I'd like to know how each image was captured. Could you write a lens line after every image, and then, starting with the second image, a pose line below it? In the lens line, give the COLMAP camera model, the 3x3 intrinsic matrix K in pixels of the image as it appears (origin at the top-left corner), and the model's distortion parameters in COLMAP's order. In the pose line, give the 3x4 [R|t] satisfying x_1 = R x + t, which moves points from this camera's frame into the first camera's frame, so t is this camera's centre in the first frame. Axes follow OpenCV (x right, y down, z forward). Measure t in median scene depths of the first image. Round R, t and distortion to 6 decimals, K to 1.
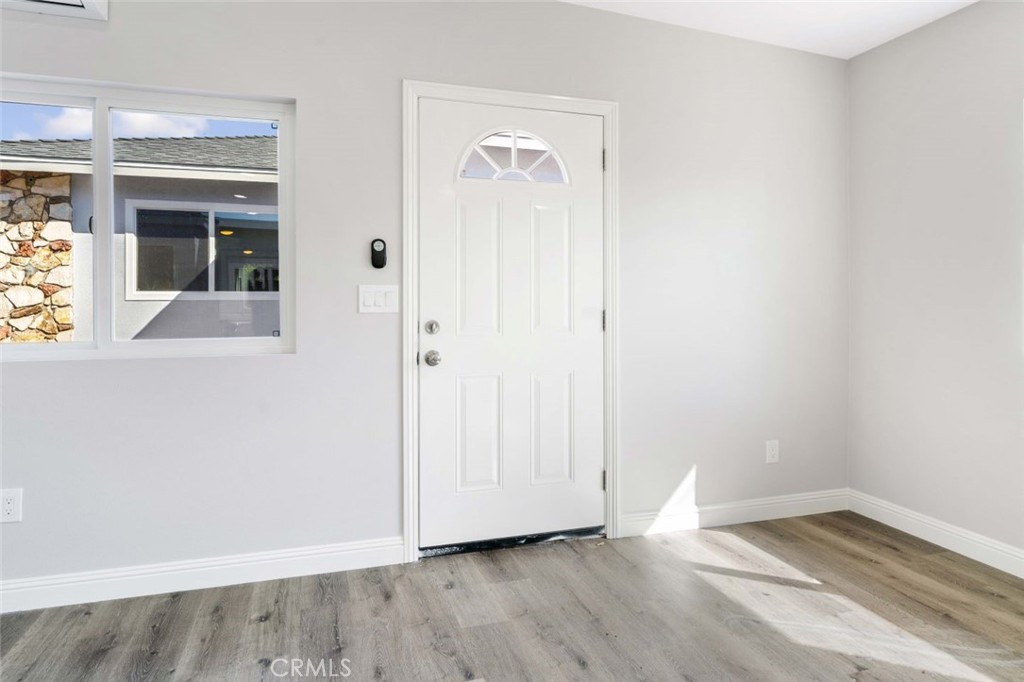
lens RADIAL K [[626.6, 0, 513.4], [0, 626.6, 305.0], [0, 0, 1]] dist [0.002552, 0.000791]
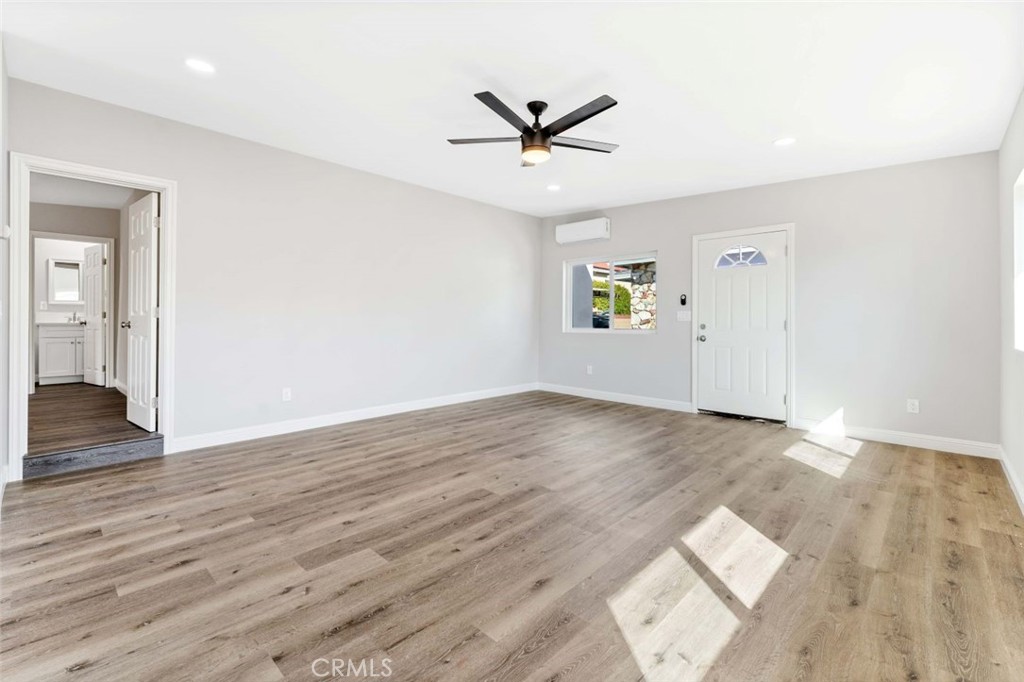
lens RADIAL K [[439.2, 0, 514.5], [0, 439.2, 319.5], [0, 0, 1]] dist [0.000058, 0.000273]
pose [[0.491131, 0.000295, -0.871086, 1.033004], [-0.001907, 0.999998, -0.000737, 0.007625], [0.871084, 0.002023, 0.491131, -0.569531]]
